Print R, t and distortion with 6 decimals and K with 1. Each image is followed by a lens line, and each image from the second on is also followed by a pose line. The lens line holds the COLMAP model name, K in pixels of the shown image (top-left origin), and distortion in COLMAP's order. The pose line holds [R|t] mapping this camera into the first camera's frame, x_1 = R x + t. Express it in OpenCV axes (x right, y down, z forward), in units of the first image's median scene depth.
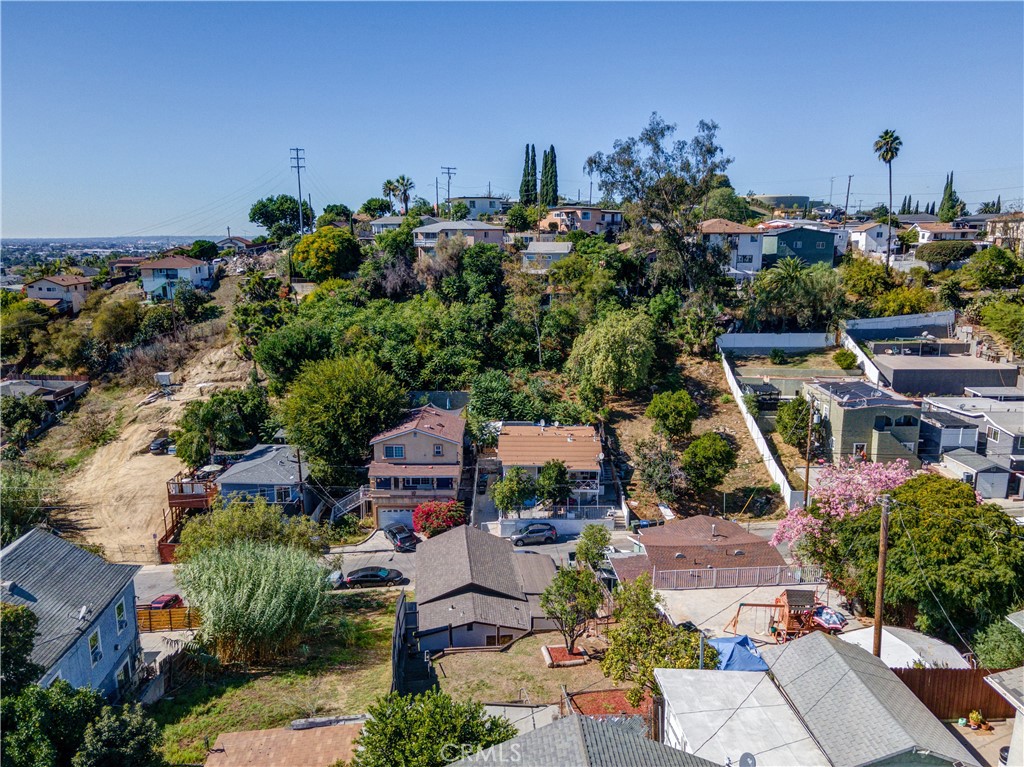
lens RADIAL K [[746.1, 0, 512.0], [0, 746.1, 383.5], [0, 0, 1]] dist [0.035943, 0.008401]
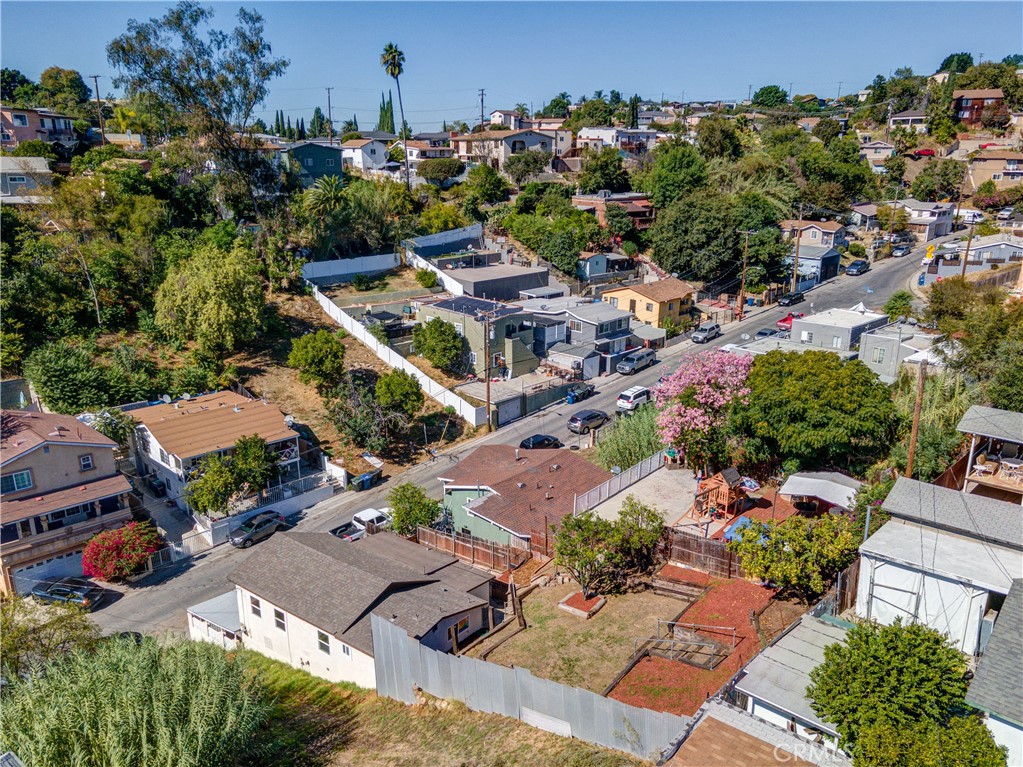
lens RADIAL K [[797.5, 0, 511.2], [0, 797.5, 415.8], [0, 0, 1]] dist [0.029591, 0.004787]
pose [[0.697975, -0.224231, 0.680112, -0.249466], [0.137362, 0.974000, 0.180156, -0.027967], [-0.702825, -0.032323, 0.710628, 0.131188]]
